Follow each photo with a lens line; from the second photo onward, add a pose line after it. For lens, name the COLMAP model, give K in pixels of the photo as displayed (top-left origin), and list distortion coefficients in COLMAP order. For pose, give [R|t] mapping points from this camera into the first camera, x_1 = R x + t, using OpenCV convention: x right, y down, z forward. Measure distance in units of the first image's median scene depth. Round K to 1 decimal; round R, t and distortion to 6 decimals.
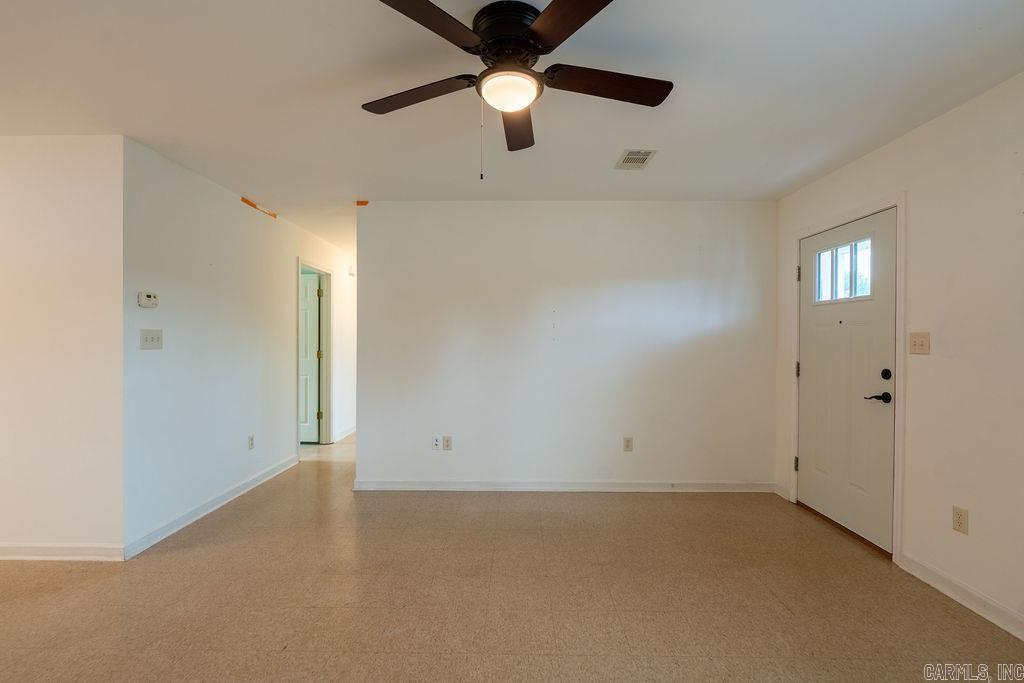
lens RADIAL K [[458.7, 0, 510.6], [0, 458.7, 340.9], [0, 0, 1]] dist [-0.010263, 0.005980]
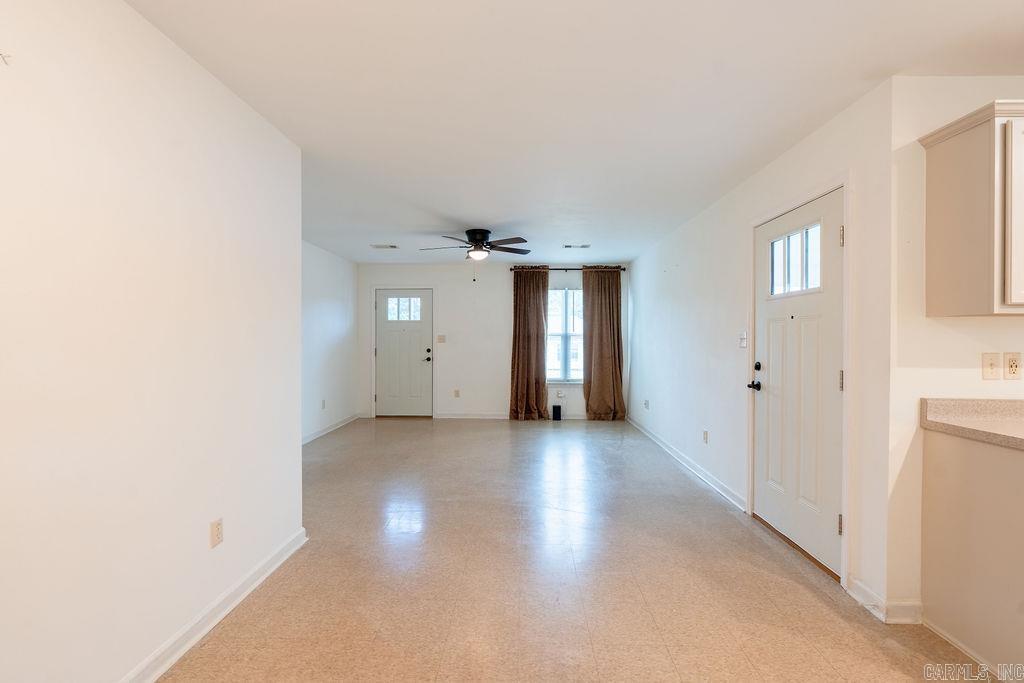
lens RADIAL K [[458.7, 0, 510.6], [0, 458.7, 340.9], [0, 0, 1]] dist [-0.010263, 0.005980]
pose [[0.019667, -0.008863, 0.999767, -1.795558], [0.004720, 0.999950, 0.008772, -0.005317], [-0.999795, 0.004546, 0.019708, 0.450222]]
